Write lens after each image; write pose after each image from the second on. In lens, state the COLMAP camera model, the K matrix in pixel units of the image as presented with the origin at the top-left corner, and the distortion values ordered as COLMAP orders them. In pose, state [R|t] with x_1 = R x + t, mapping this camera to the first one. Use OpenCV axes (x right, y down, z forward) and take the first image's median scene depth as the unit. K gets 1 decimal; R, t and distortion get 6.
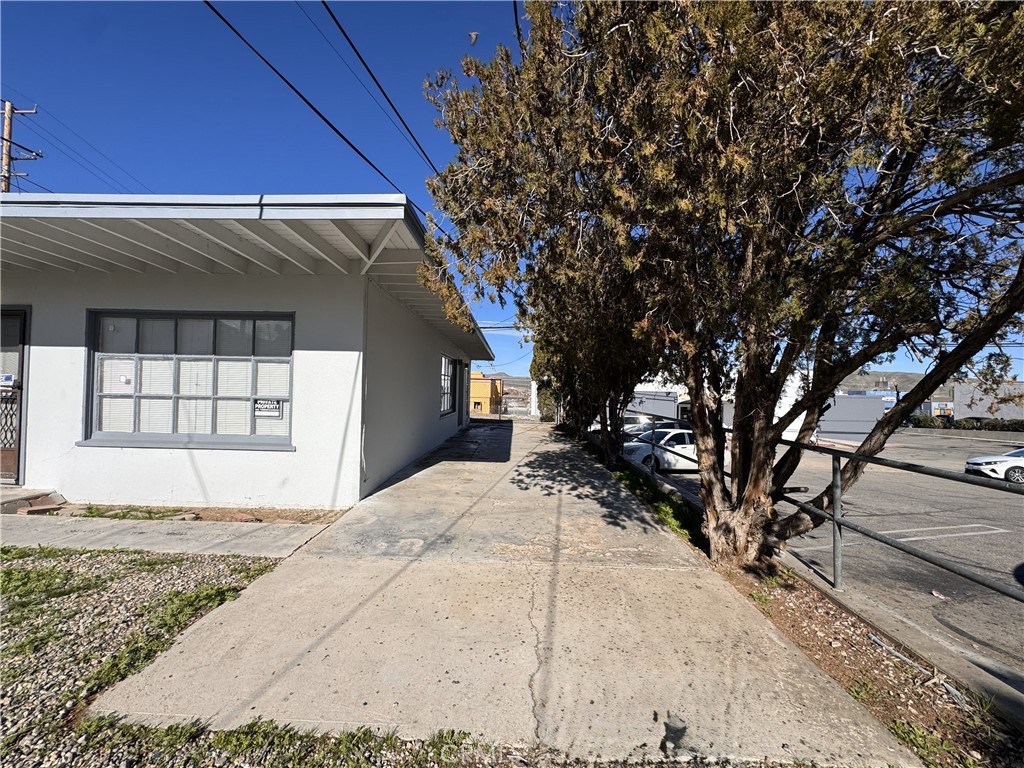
lens RADIAL K [[408.7, 0, 512.7], [0, 408.7, 380.7], [0, 0, 1]] dist [-0.002193, 0.000406]
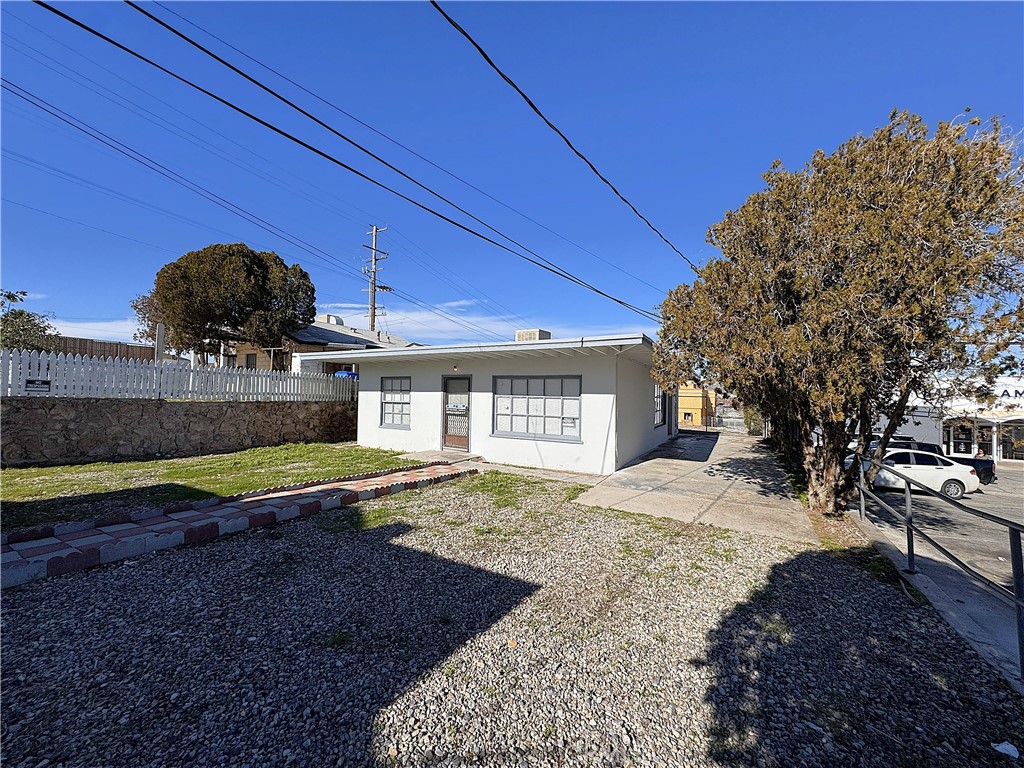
lens RADIAL K [[408.7, 0, 510.3], [0, 408.7, 381.3], [0, 0, 1]] dist [-0.002193, 0.000406]
pose [[0.878103, -0.017462, -0.478152, 0.119498], [0.009531, 0.999774, -0.019009, -0.099305], [0.478376, 0.012134, 0.878071, -0.919955]]
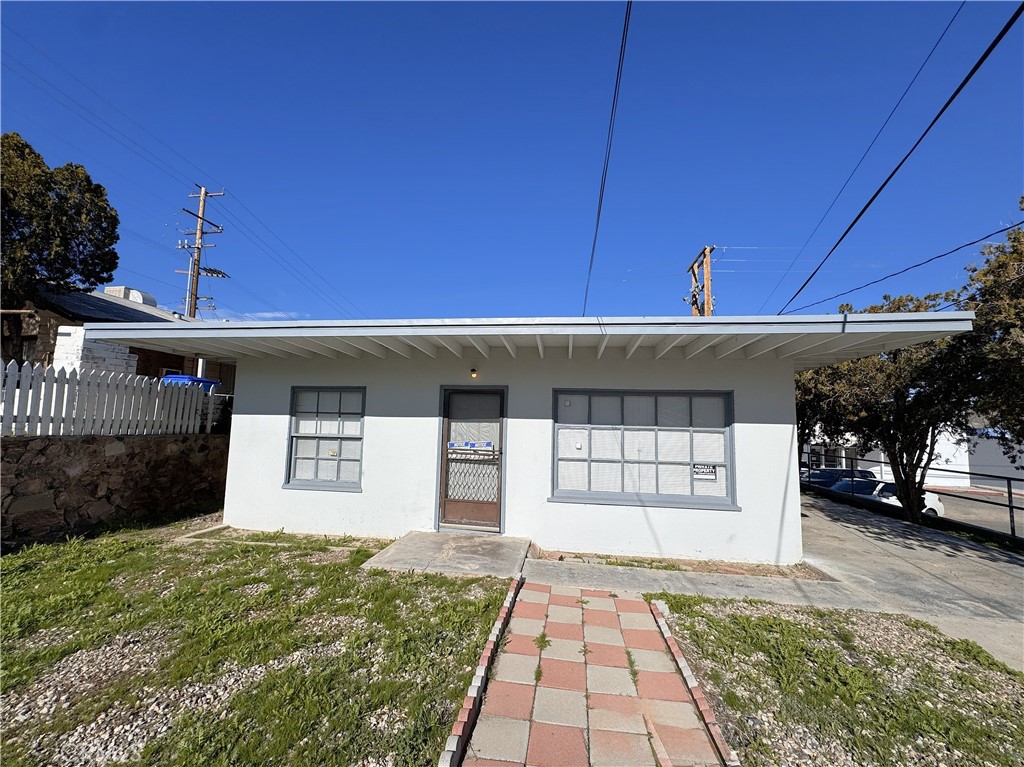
lens RADIAL K [[408.7, 0, 511.1], [0, 408.7, 381.0], [0, 0, 1]] dist [-0.002193, 0.000406]
pose [[0.993355, -0.006959, -0.114881, -1.010792], [-0.002132, 0.996886, -0.078821, -0.099077], [0.115072, 0.078542, 0.990247, -0.240564]]
